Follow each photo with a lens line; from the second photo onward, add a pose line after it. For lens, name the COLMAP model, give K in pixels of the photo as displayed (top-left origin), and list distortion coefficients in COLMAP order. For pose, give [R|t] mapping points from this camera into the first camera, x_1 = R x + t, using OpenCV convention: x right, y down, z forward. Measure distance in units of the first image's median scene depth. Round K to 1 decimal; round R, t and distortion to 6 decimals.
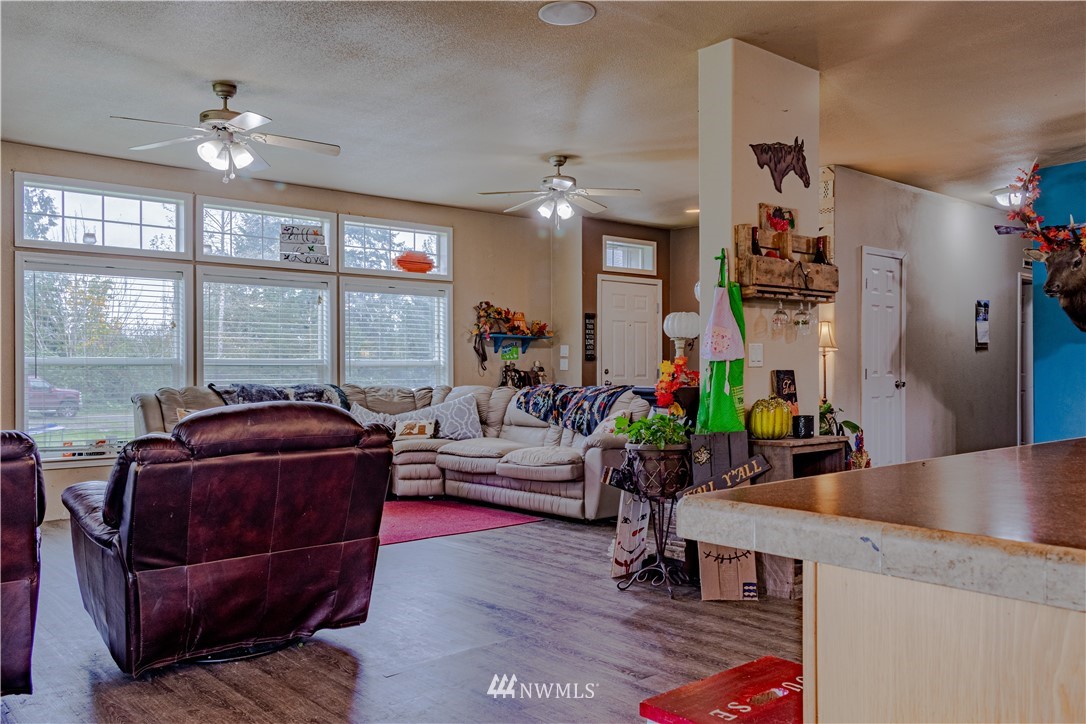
lens RADIAL K [[883.8, 0, 524.6], [0, 883.8, 367.0], [0, 0, 1]] dist [0.011662, 0.008377]
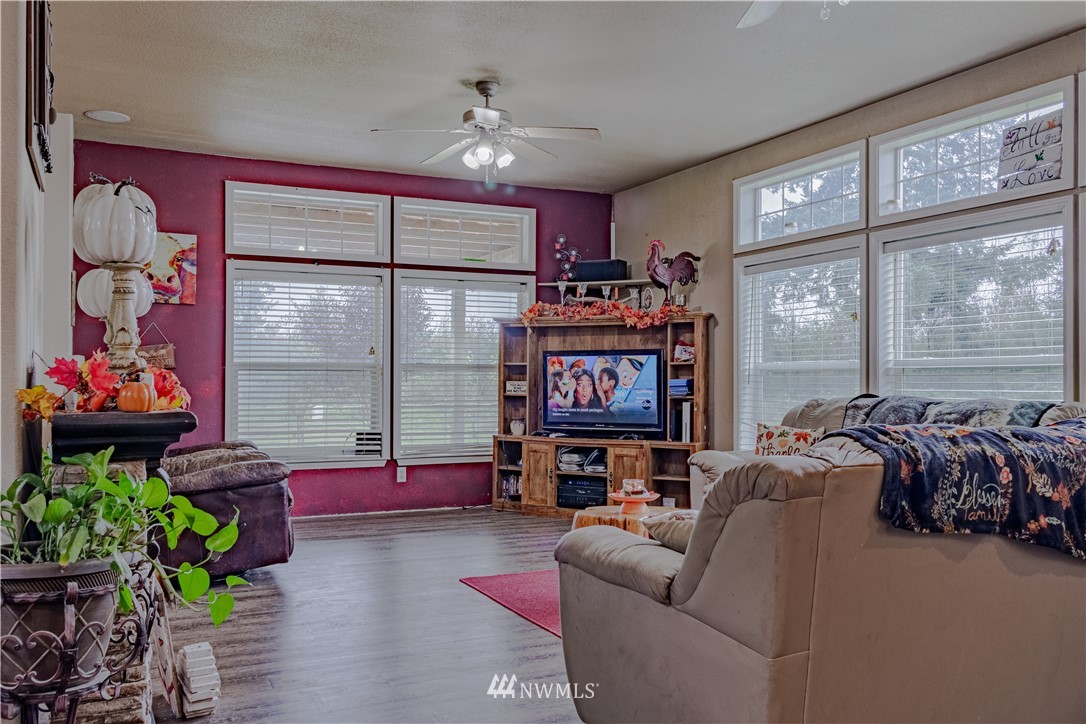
lens RADIAL K [[883.8, 0, 524.6], [0, 883.8, 367.0], [0, 0, 1]] dist [0.011662, 0.008377]
pose [[-0.244230, -0.009417, -0.969671, 0.401083], [-0.007205, 0.999943, -0.007897, 0.005127], [0.969690, 0.005057, -0.244284, 0.877142]]
